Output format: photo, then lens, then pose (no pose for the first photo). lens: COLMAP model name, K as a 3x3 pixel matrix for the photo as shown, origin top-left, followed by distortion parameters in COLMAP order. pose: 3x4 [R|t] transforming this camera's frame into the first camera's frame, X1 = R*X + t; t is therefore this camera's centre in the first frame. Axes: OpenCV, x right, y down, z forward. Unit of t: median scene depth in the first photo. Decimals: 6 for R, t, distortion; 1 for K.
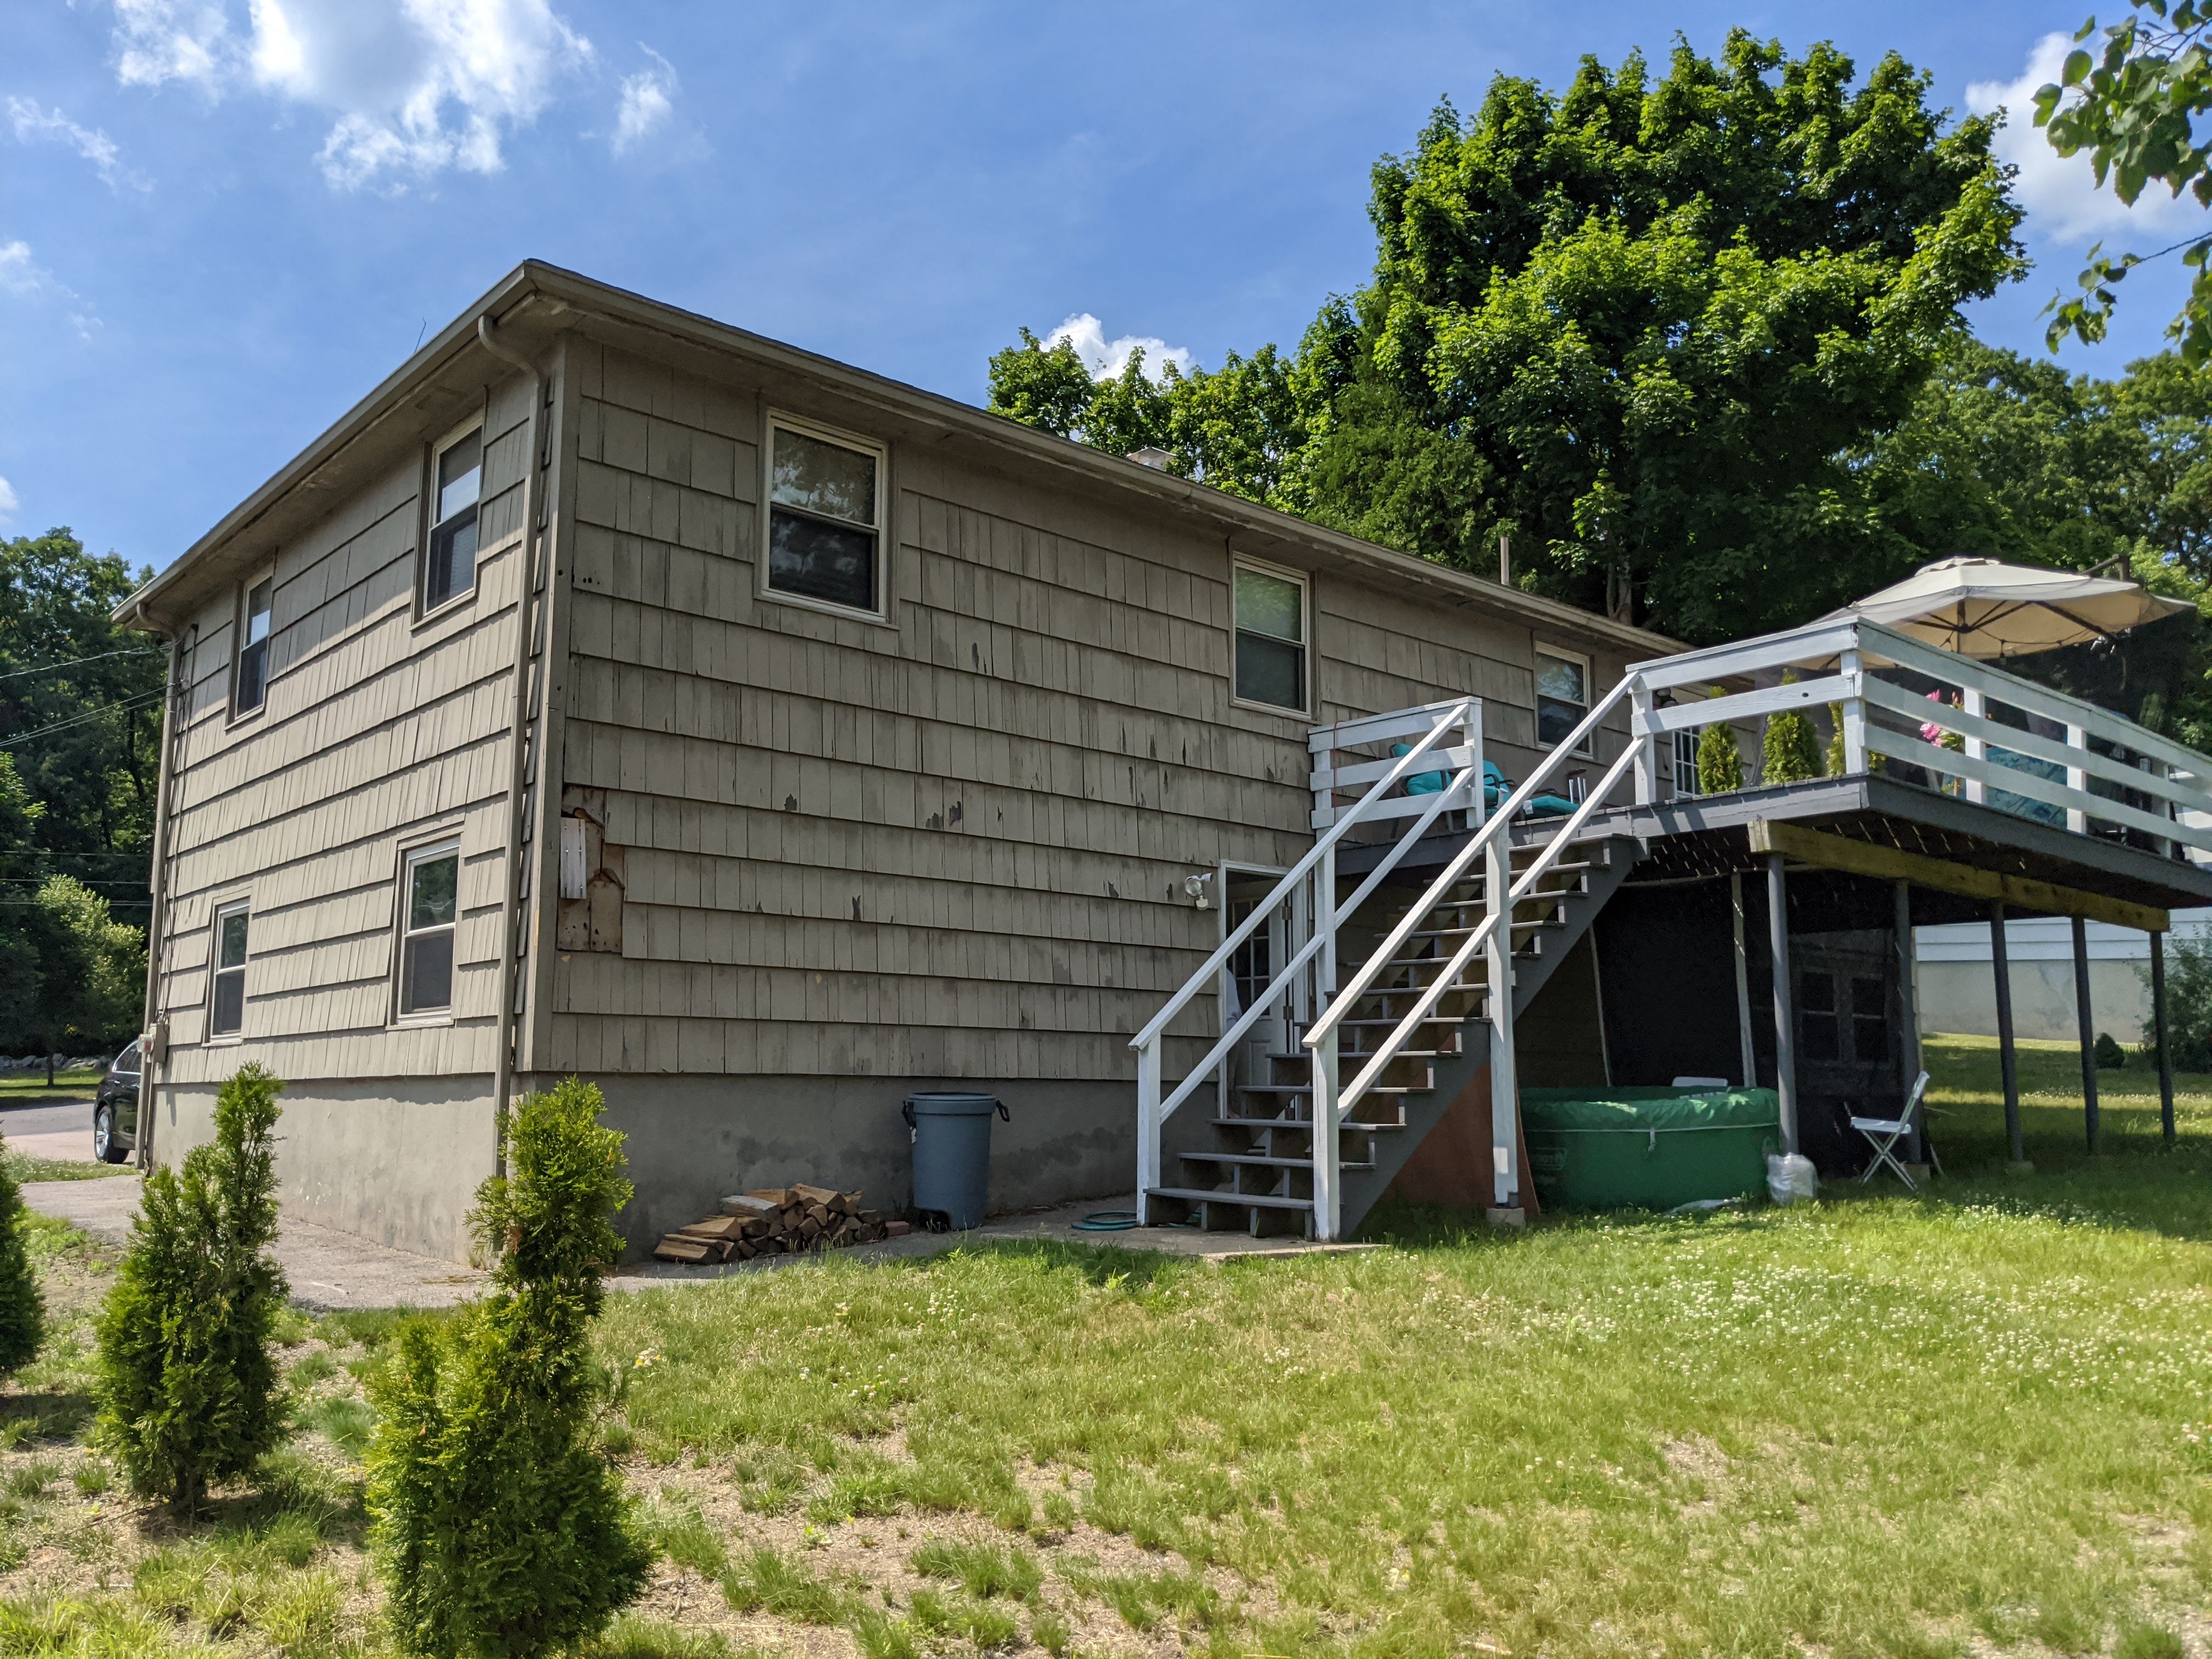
lens RADIAL K [[1709.4, 0, 1106.0], [0, 1709.4, 829.5], [0, 0, 1]] dist [0.095271, -0.135199]
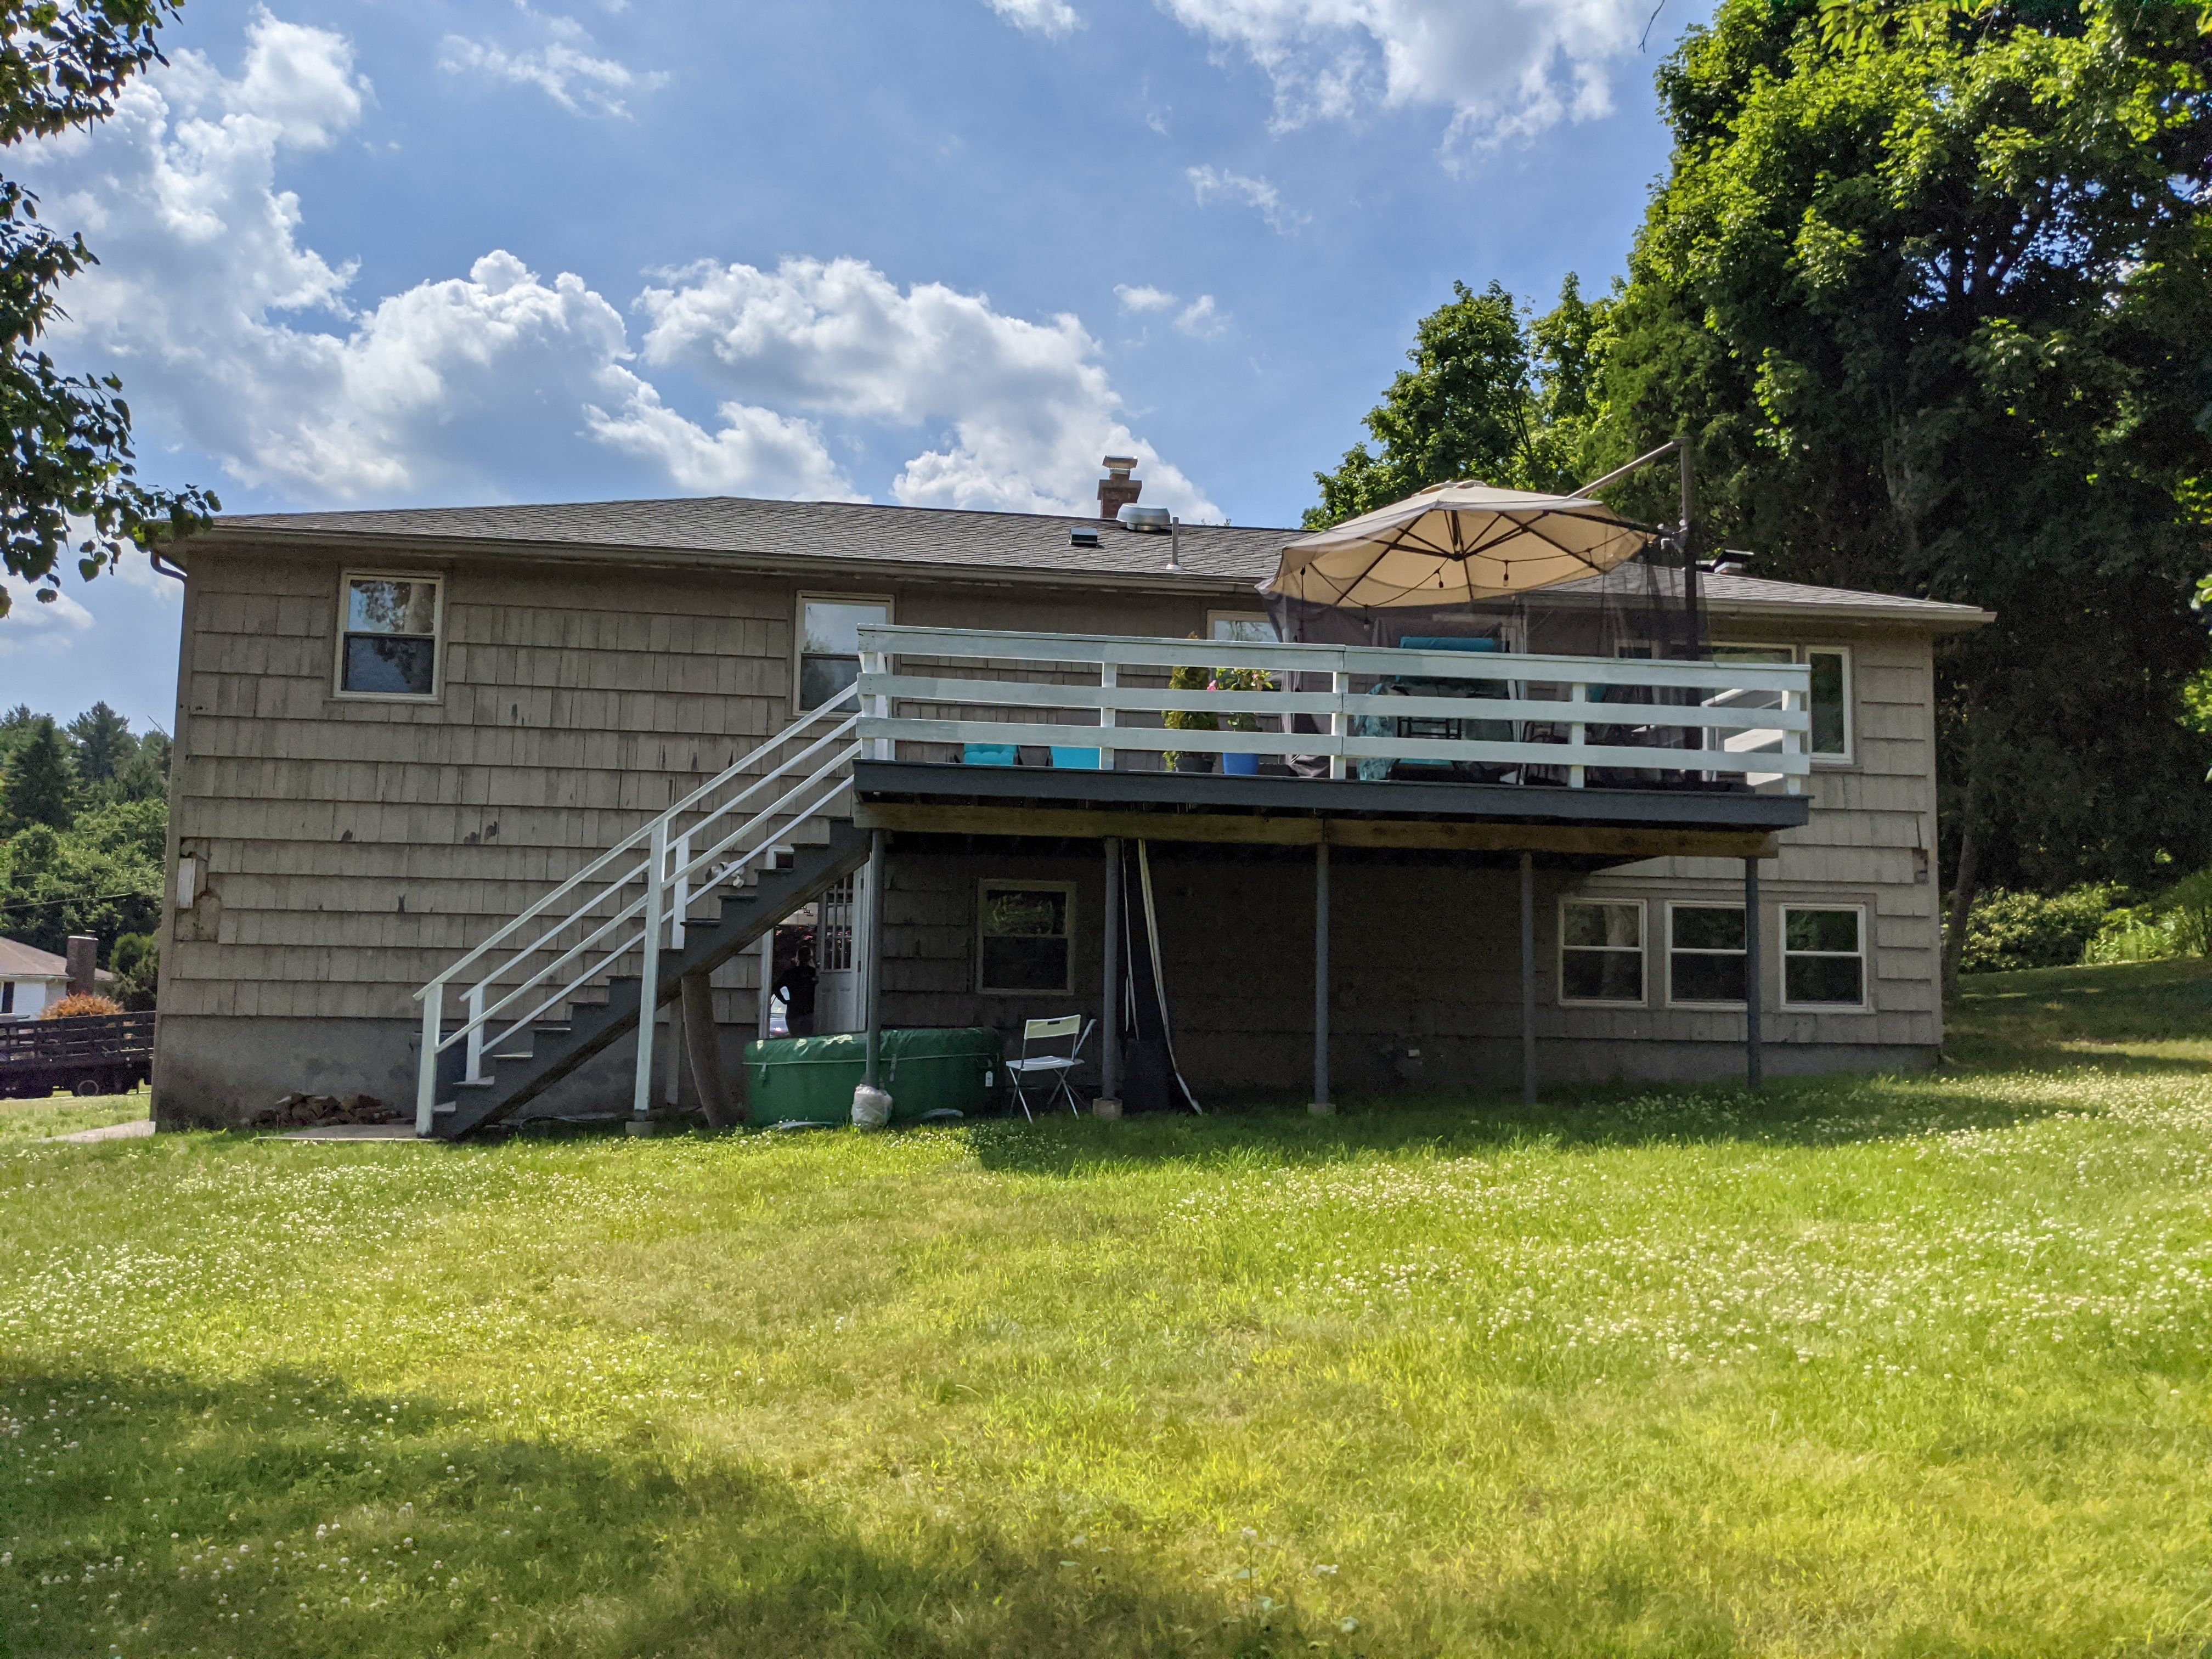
lens RADIAL K [[1709.4, 0, 1106.0], [0, 1709.4, 829.5], [0, 0, 1]] dist [0.095271, -0.135199]
pose [[0.824550, -0.061639, -0.562421, 1.177113], [0.077858, 0.996953, 0.004883, 0.022904], [0.560406, -0.047815, 0.826836, 0.126893]]
